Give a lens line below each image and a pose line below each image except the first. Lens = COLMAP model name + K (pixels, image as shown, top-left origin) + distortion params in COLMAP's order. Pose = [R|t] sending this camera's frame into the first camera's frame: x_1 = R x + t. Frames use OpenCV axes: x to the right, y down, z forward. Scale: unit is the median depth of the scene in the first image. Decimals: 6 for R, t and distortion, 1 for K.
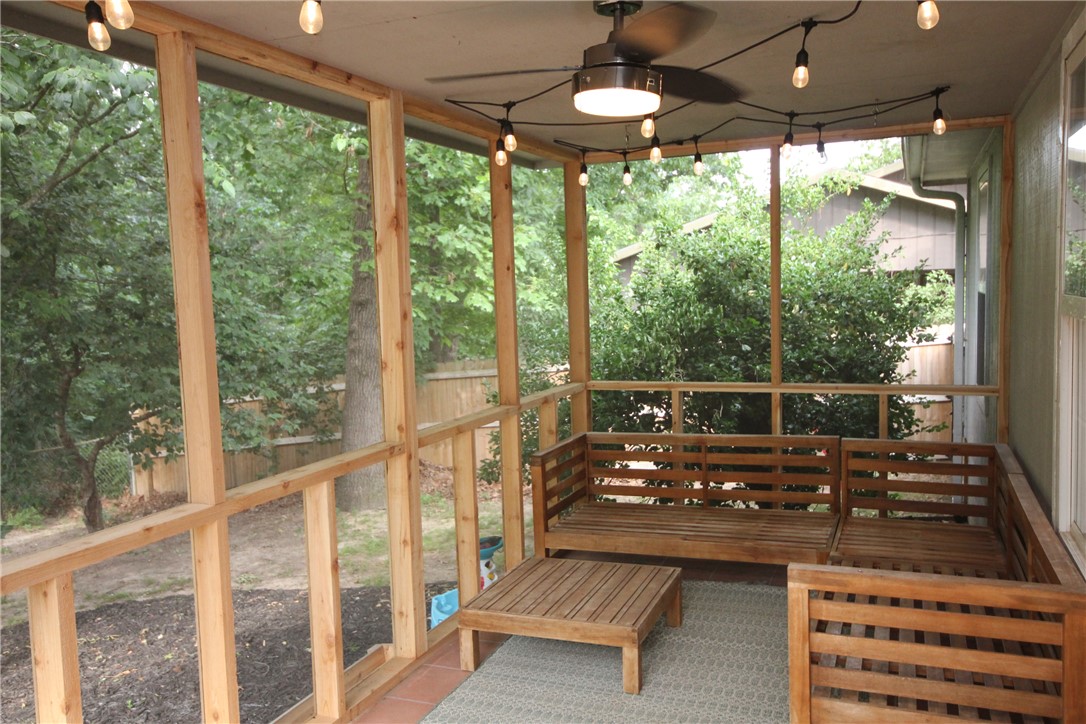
lens RADIAL K [[945.7, 0, 540.7], [0, 945.7, 376.6], [0, 0, 1]] dist [0.000449, 0.004067]
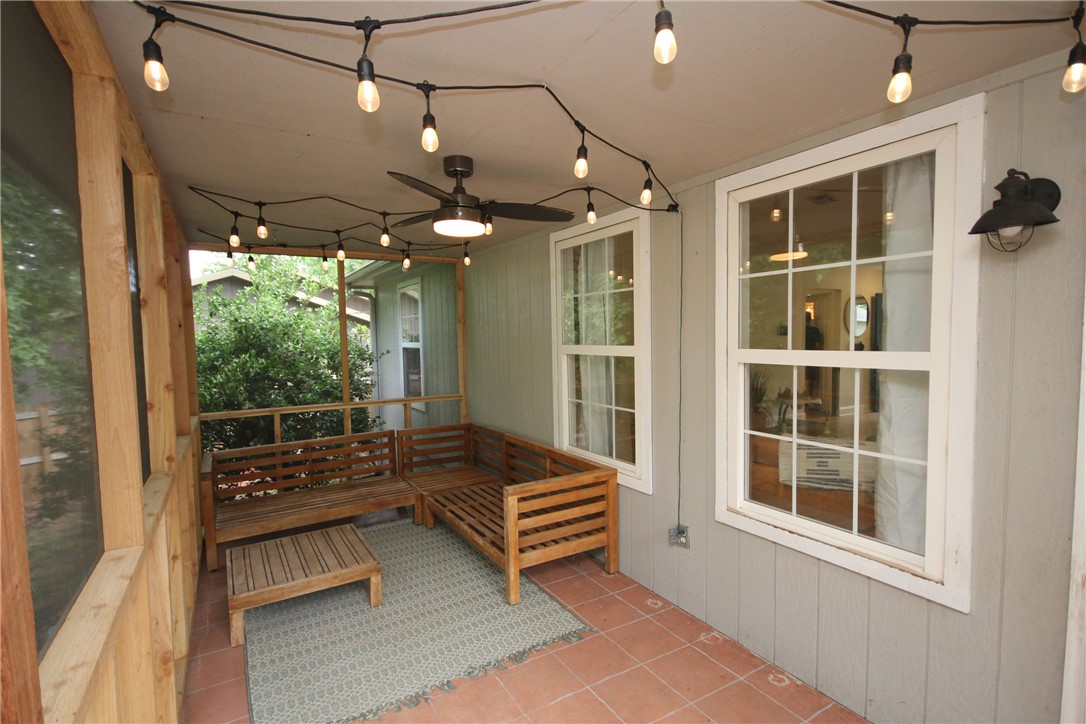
lens RADIAL K [[569.8, 0, 543.5], [0, 569.8, 369.1], [0, 0, 1]] dist [0.005117, 0.000800]
pose [[0.555616, -0.028043, 0.830966, -0.419317], [0.080021, 0.996595, -0.019873, -0.004095], [-0.827579, 0.077536, 0.555968, 0.197638]]
